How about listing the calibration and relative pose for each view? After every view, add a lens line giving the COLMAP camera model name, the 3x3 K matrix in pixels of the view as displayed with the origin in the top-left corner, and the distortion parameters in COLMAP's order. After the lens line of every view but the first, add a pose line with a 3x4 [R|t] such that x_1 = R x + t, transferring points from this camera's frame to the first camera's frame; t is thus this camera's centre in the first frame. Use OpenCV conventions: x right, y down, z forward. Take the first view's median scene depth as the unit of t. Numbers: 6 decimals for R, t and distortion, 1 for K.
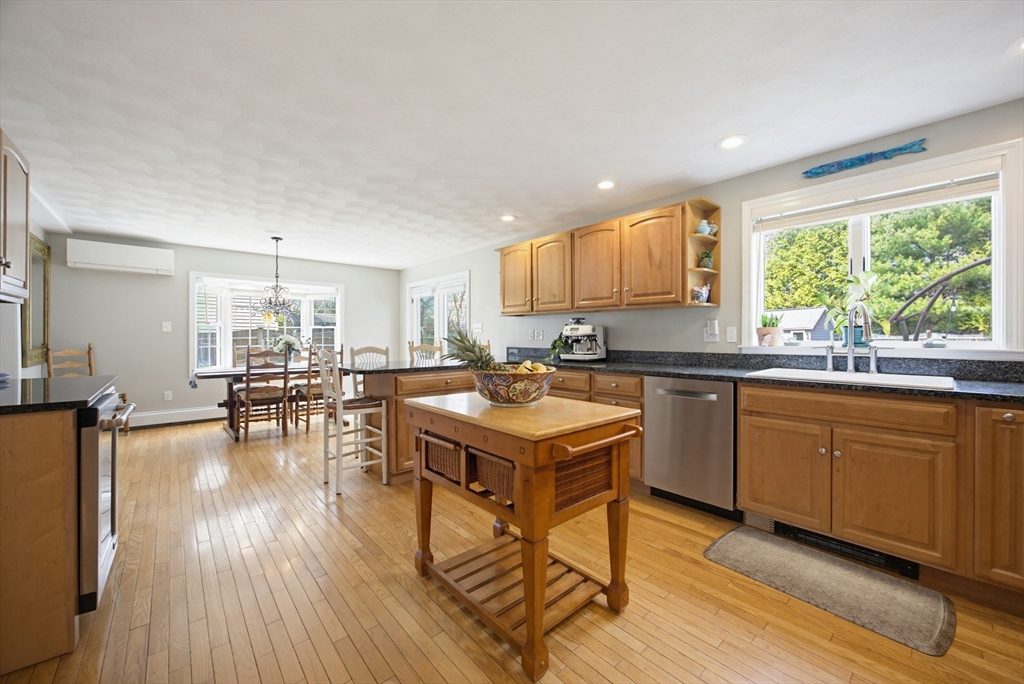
lens RADIAL K [[396.4, 0, 527.2], [0, 396.4, 336.7], [0, 0, 1]] dist [-0.010019, 0.001482]
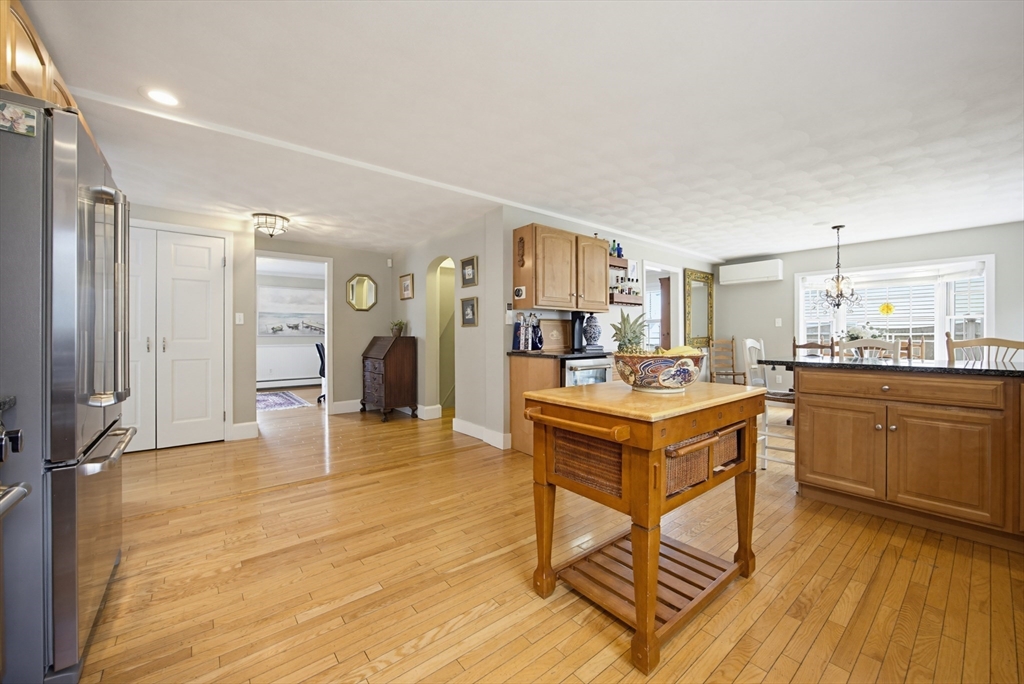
lens RADIAL K [[396.4, 0, 534.3], [0, 396.4, 335.2], [0, 0, 1]] dist [-0.010019, 0.001482]
pose [[-0.025086, 0.001470, -0.999684, 0.512929], [0.001450, 0.999998, 0.001434, 0.019257], [0.999684, -0.001414, -0.025088, 0.409642]]
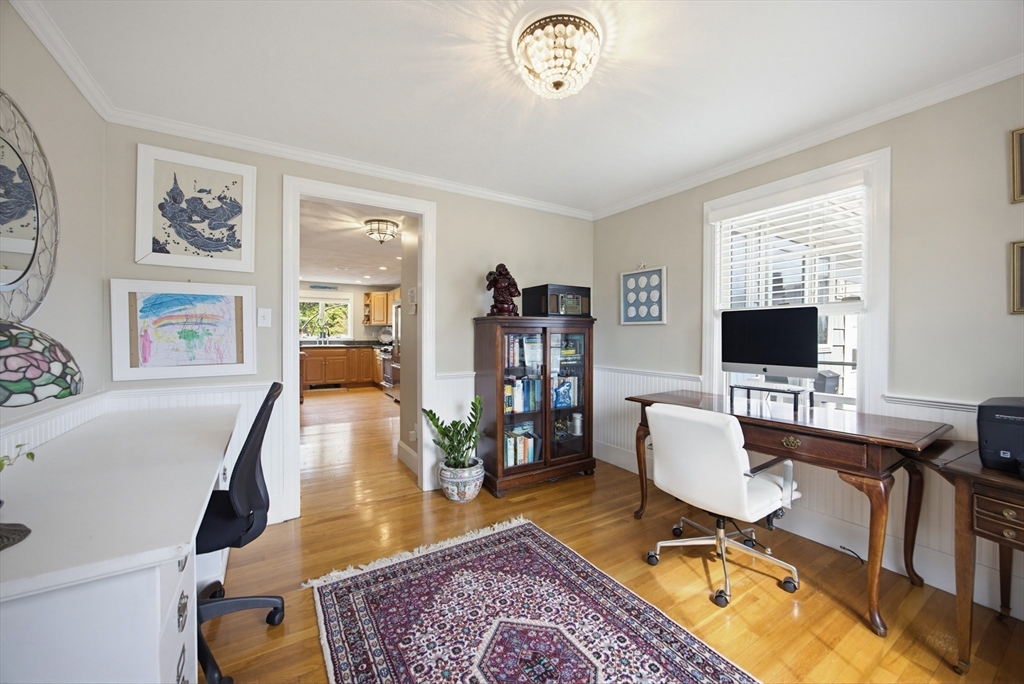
lens RADIAL K [[396.4, 0, 514.8], [0, 396.4, 339.5], [0, 0, 1]] dist [-0.010019, 0.001482]
pose [[0.170001, -0.000088, 0.985444, -1.788514], [-0.004690, 0.999989, 0.000899, 0.019894], [-0.985433, -0.004775, 0.169999, -0.994574]]
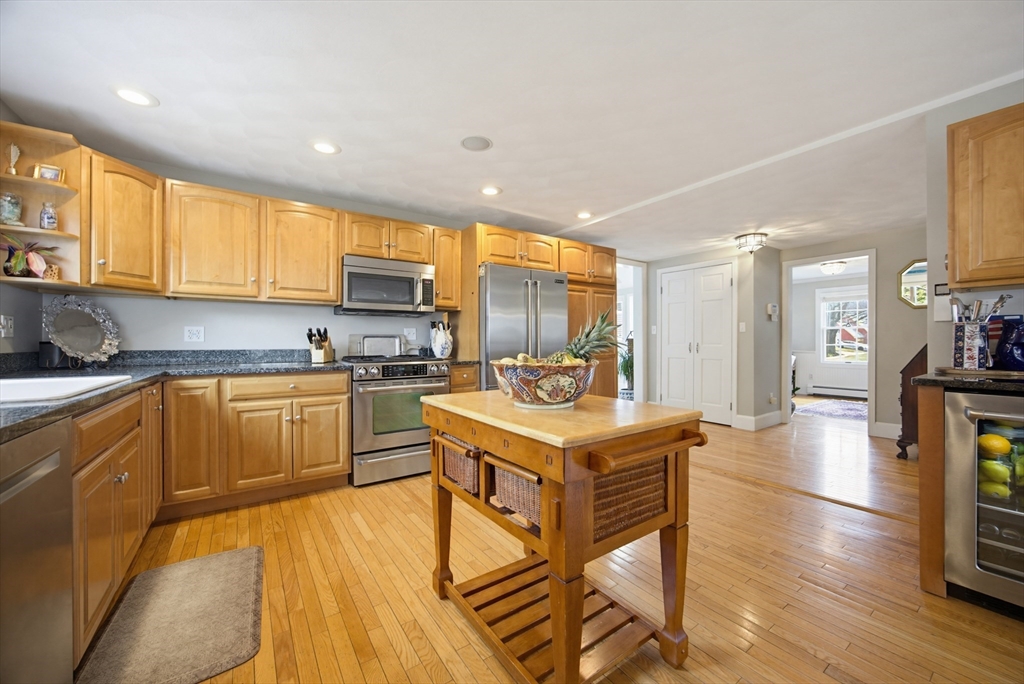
lens RADIAL K [[396.4, 0, 516.1], [0, 396.4, 340.9], [0, 0, 1]] dist [-0.010019, 0.001482]
pose [[-0.992267, 0.001442, 0.124116, -0.043673], [0.001324, 0.999999, -0.001033, 0.019188], [-0.124117, -0.000861, -0.992267, 1.014573]]
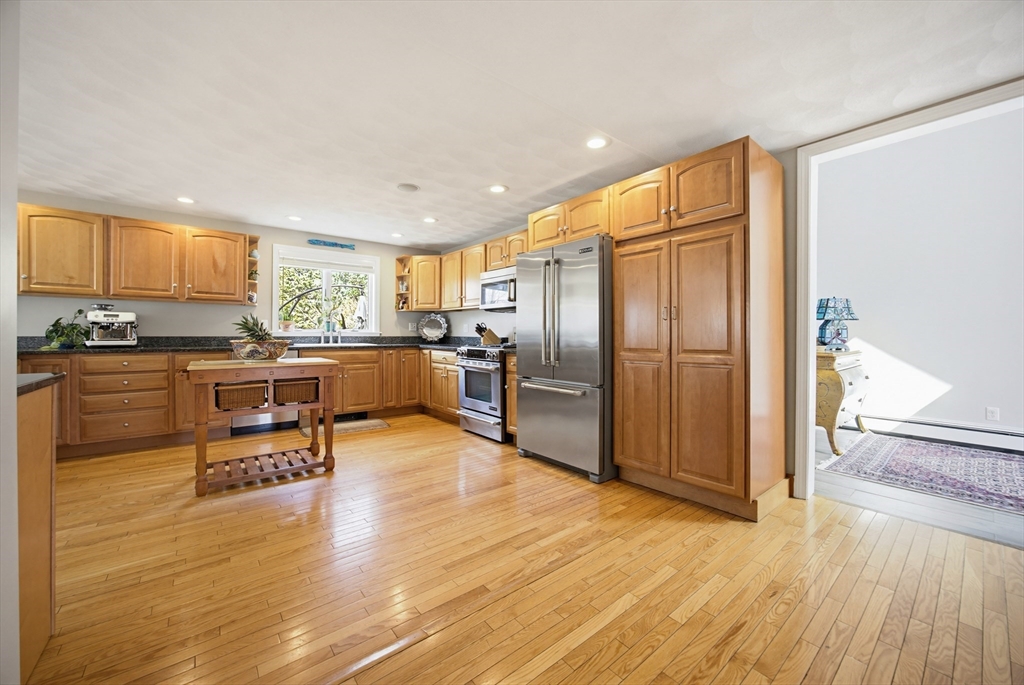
lens RADIAL K [[396.4, 0, 528.0], [0, 396.4, 334.9], [0, 0, 1]] dist [-0.010019, 0.001482]
pose [[0.029038, -0.001182, 0.999578, -0.902415], [-0.004674, 0.999988, 0.001318, 0.024999], [-0.999567, -0.004711, 0.029032, -0.087501]]
